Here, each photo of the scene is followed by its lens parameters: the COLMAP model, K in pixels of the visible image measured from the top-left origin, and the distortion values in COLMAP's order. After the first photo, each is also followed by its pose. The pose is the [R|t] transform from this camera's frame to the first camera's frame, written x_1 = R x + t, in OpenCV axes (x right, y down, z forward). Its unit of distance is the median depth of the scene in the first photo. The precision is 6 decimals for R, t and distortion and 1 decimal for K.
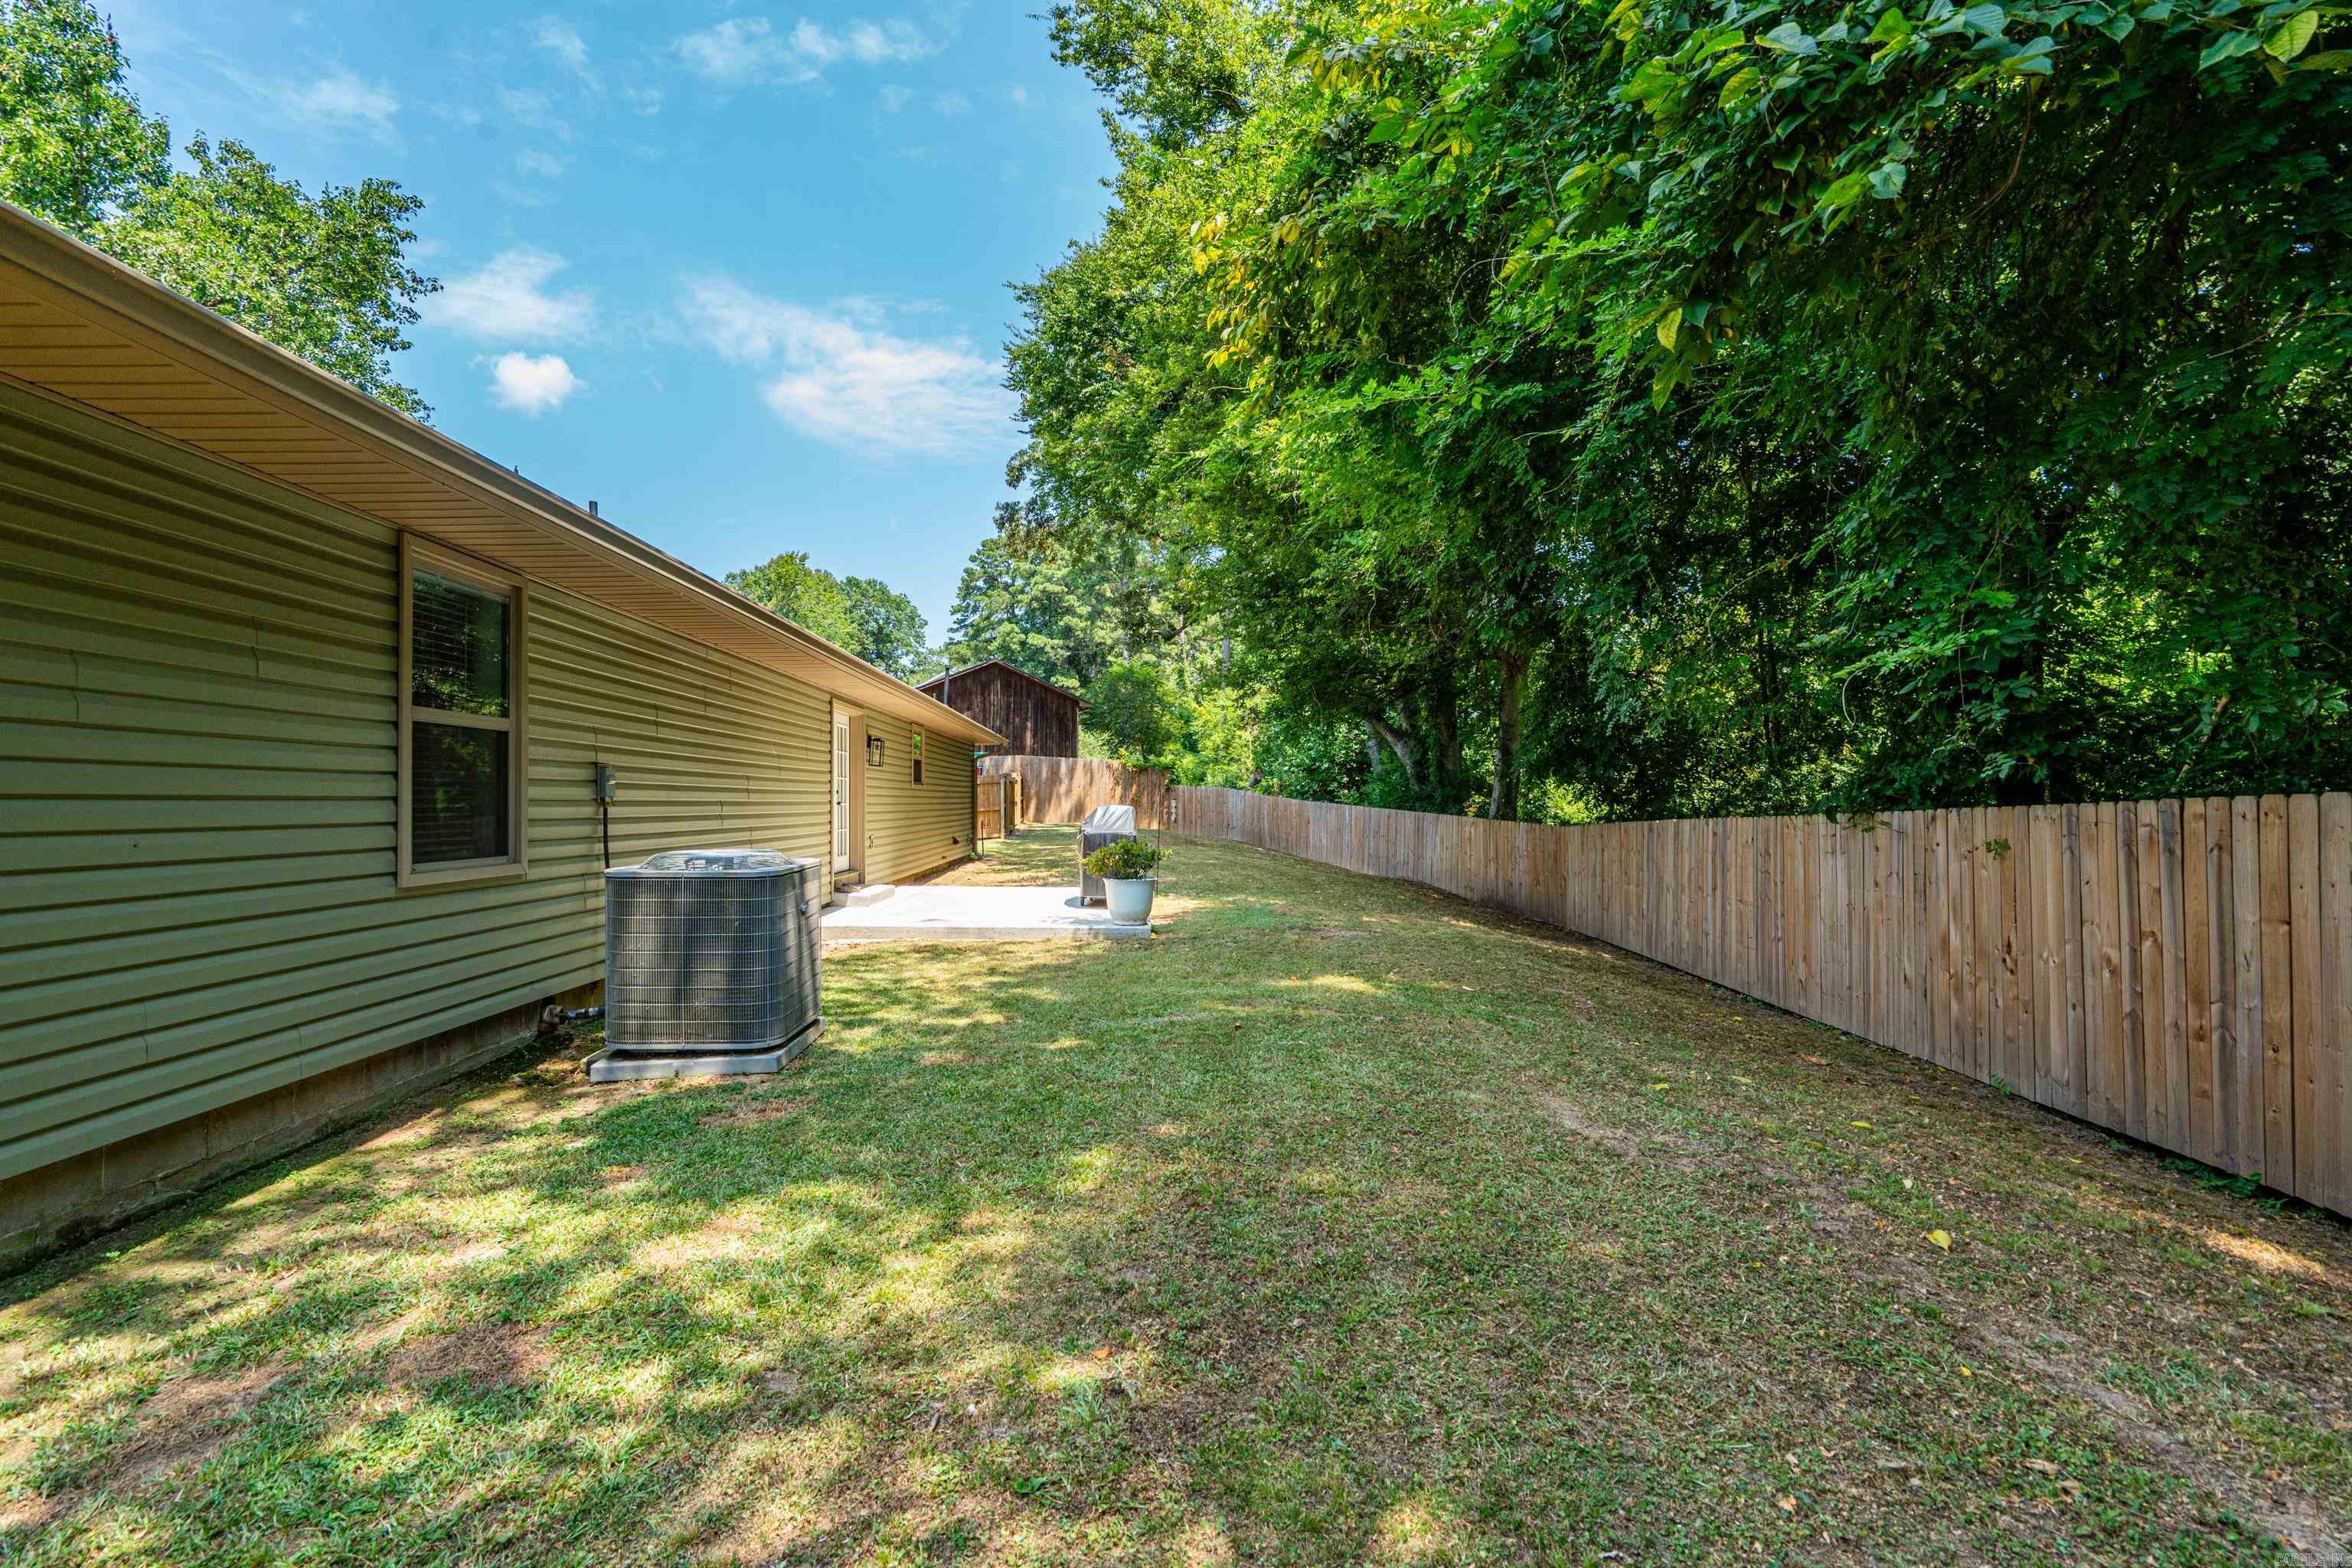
lens RADIAL K [[1064.2, 0, 1159.9], [0, 1064.2, 775.3], [0, 0, 1]] dist [-0.002332, 0.000775]
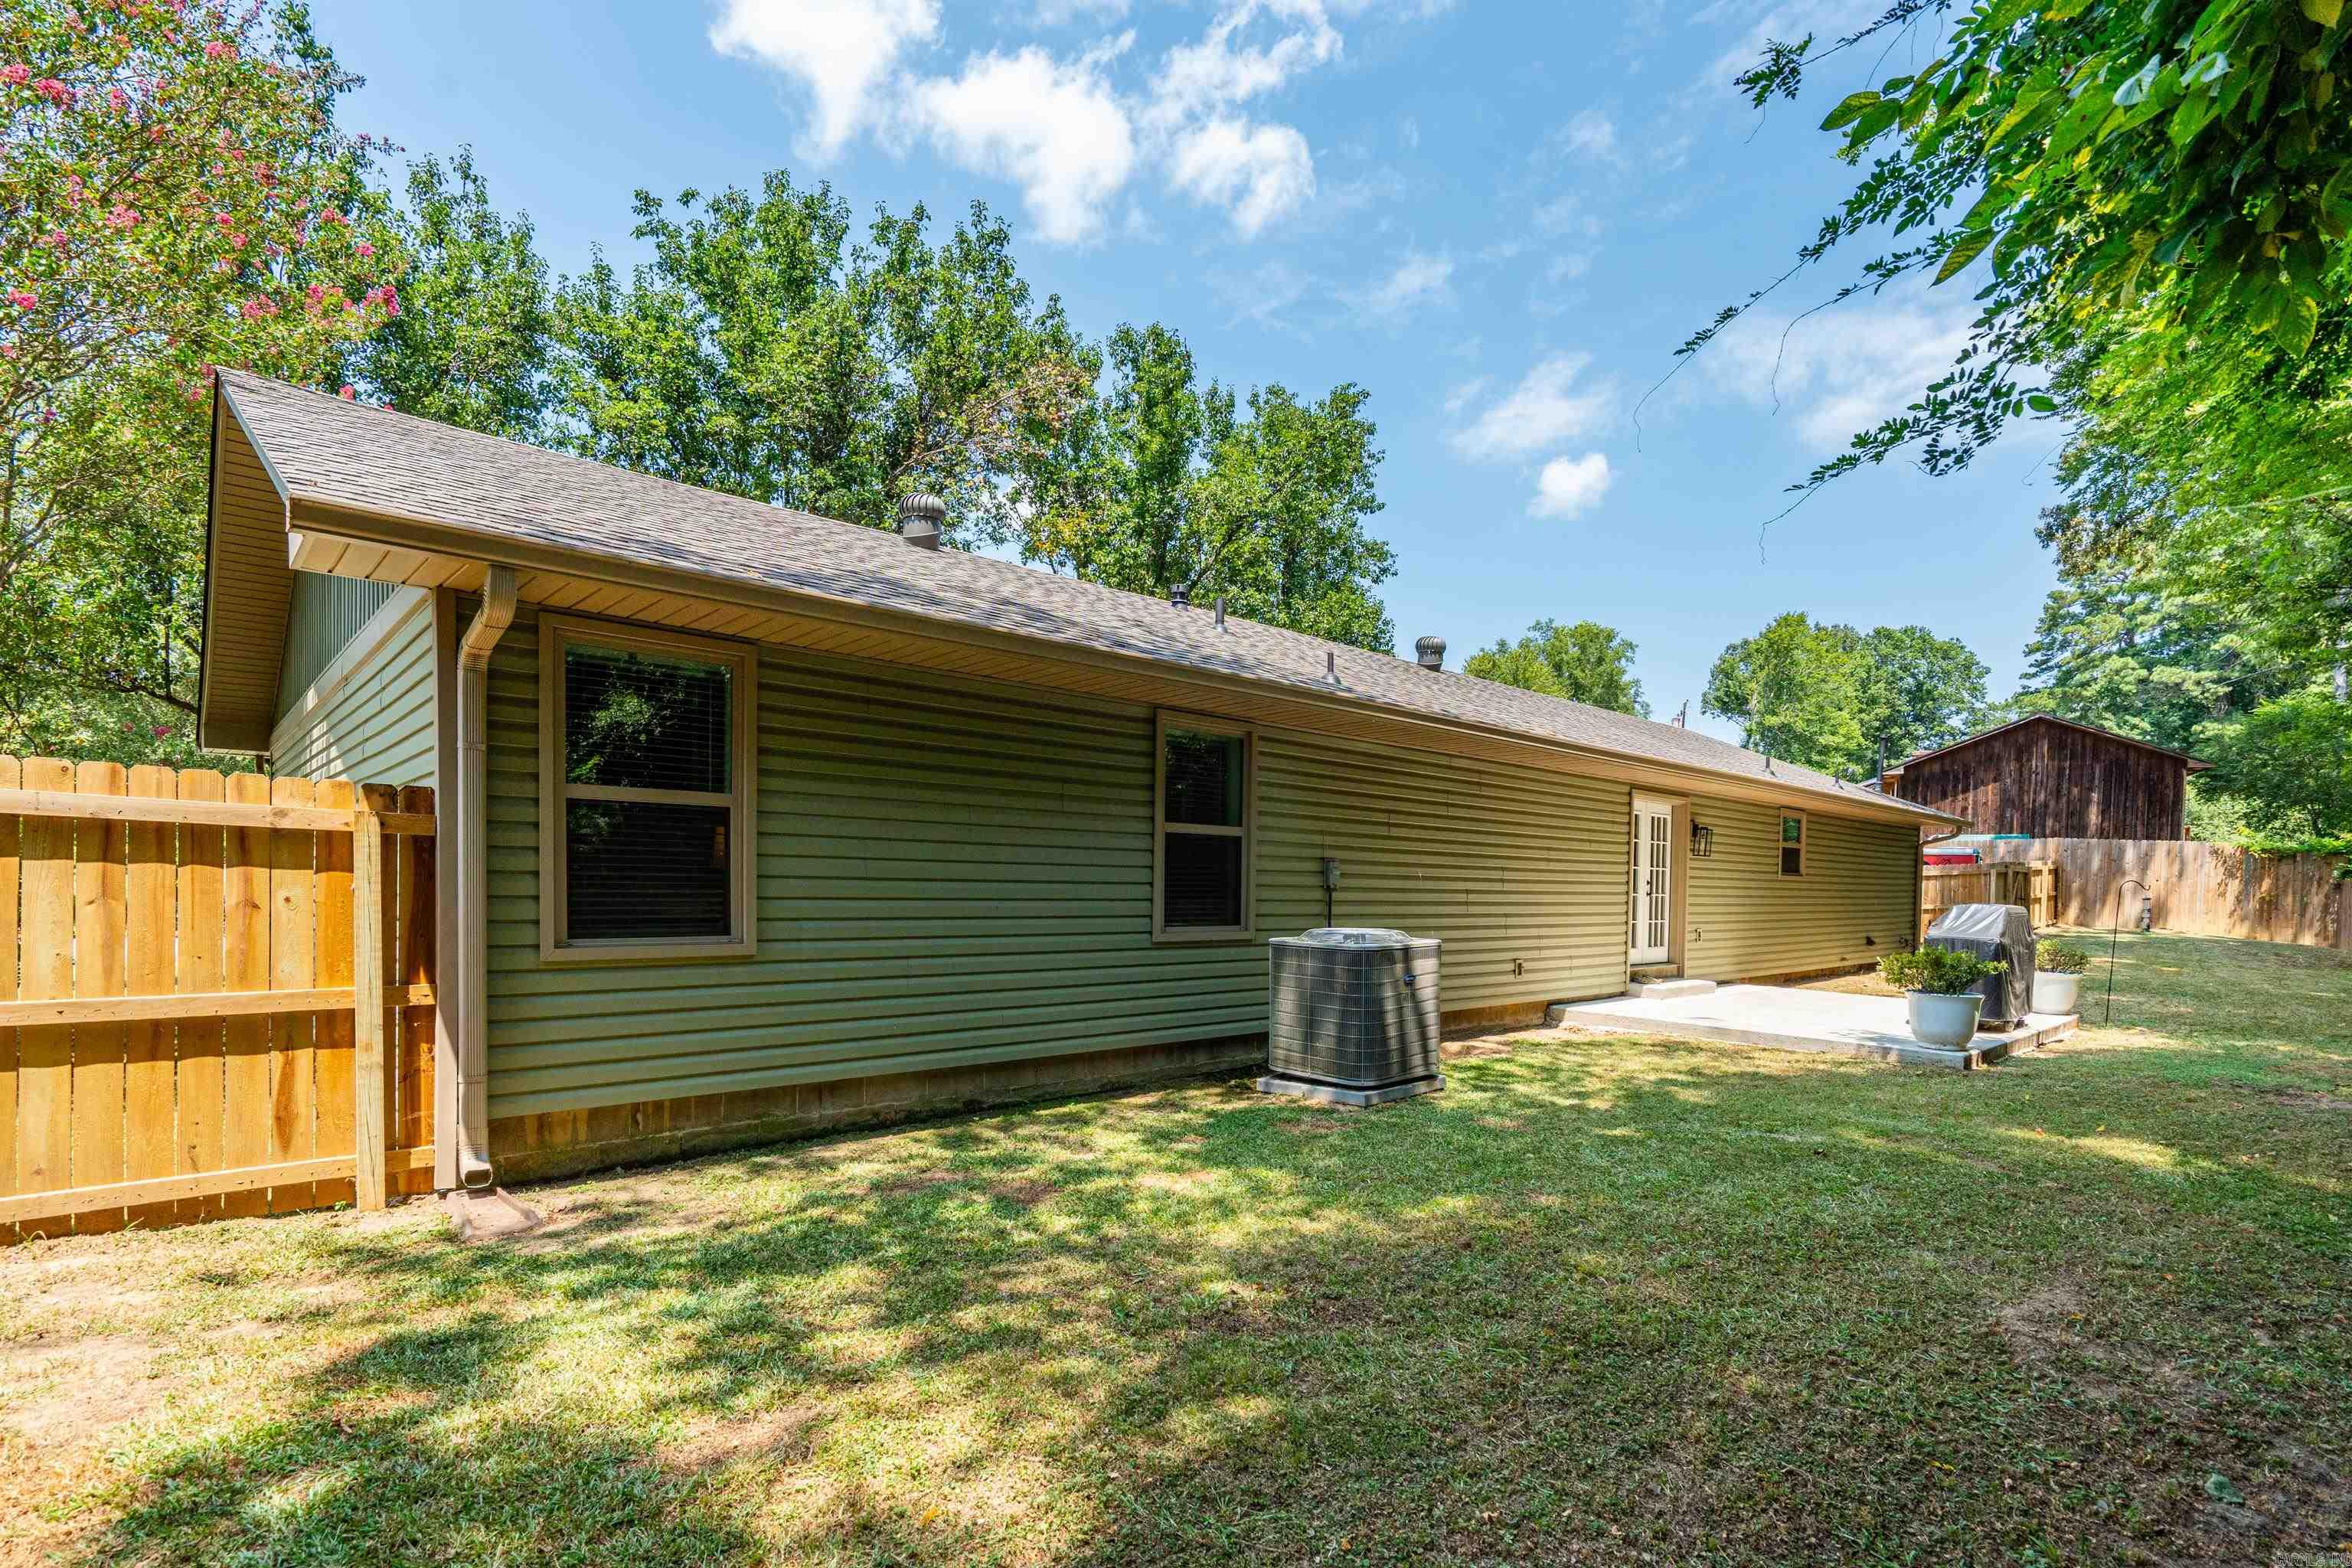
lens RADIAL K [[1102.5, 0, 1165.1], [0, 1102.5, 879.8], [0, 0, 1]] dist [-0.001293, 0.000462]
pose [[0.650003, 0.014241, -0.759798, 0.250645], [-0.001948, 0.999852, 0.017074, -0.005098], [0.759929, -0.009618, 0.649935, -0.009318]]
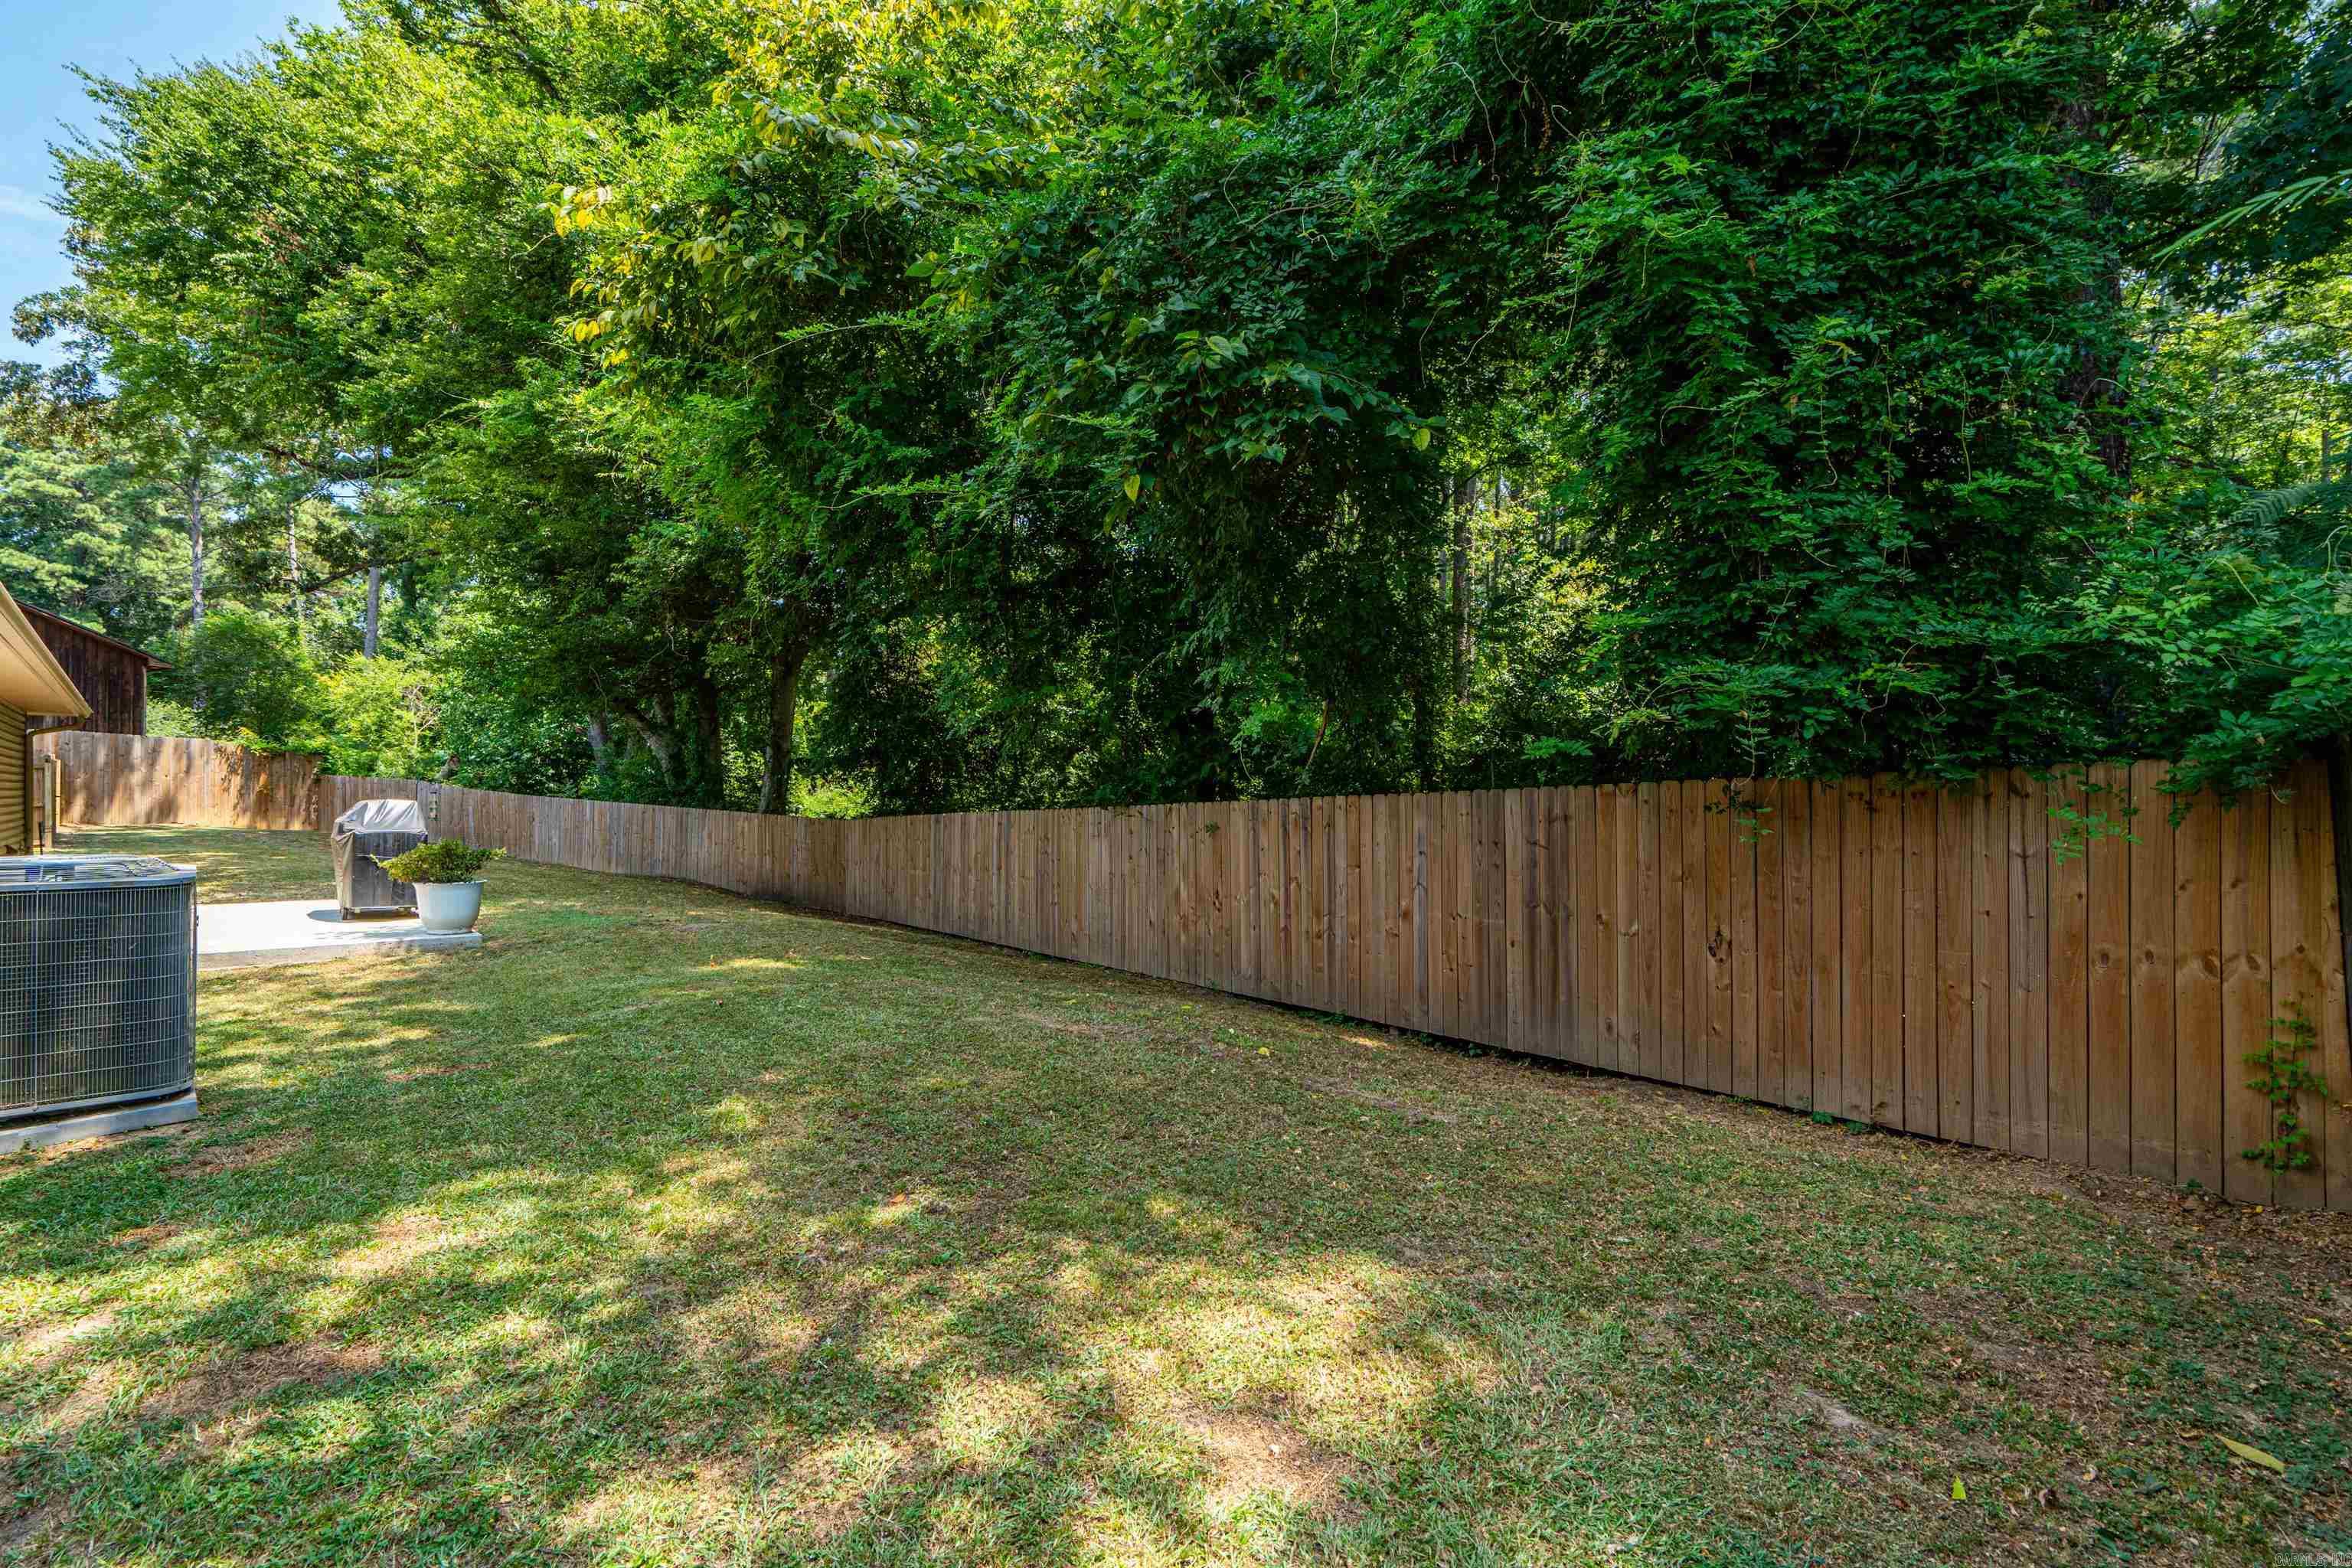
lens RADIAL K [[1064.2, 0, 1159.9], [0, 1064.2, 775.3], [0, 0, 1]] dist [-0.002332, 0.000775]
pose [[0.753609, 0.017116, 0.657100, -0.184454], [-0.019548, 0.999802, -0.003624, -0.001170], [-0.657032, -0.010114, 0.753794, -0.064963]]
